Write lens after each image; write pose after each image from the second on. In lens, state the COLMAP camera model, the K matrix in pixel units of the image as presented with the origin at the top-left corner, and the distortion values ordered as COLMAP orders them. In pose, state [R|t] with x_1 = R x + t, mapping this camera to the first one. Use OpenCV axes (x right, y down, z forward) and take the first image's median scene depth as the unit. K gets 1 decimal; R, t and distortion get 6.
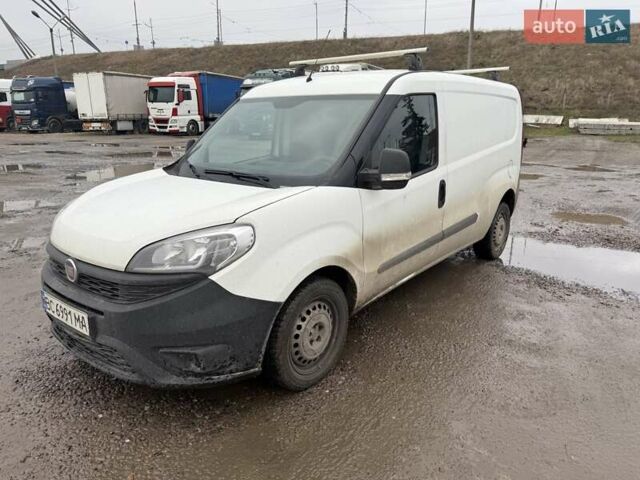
lens RADIAL K [[470.7, 0, 320.0], [0, 470.7, 240.0], [0, 0, 1]] dist [0.085371, -0.087725]
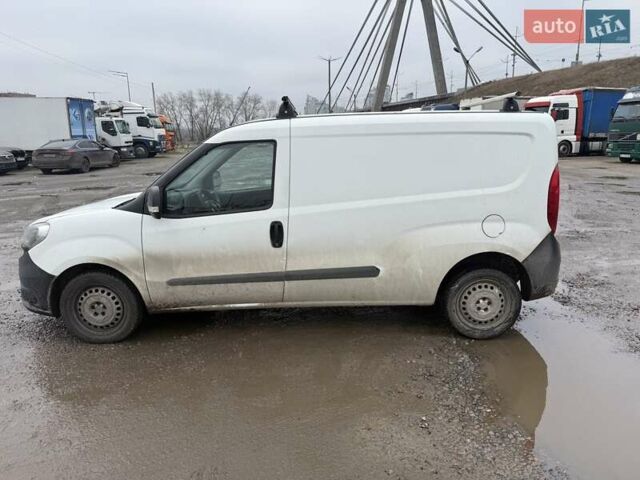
lens RADIAL K [[470.7, 0, 320.0], [0, 470.7, 240.0], [0, 0, 1]] dist [0.085371, -0.087725]
pose [[0.637746, 0.165968, -0.752153, 0.162722], [-0.190964, 0.980091, 0.054346, -0.023643], [0.746199, 0.108975, 0.656743, 0.057591]]
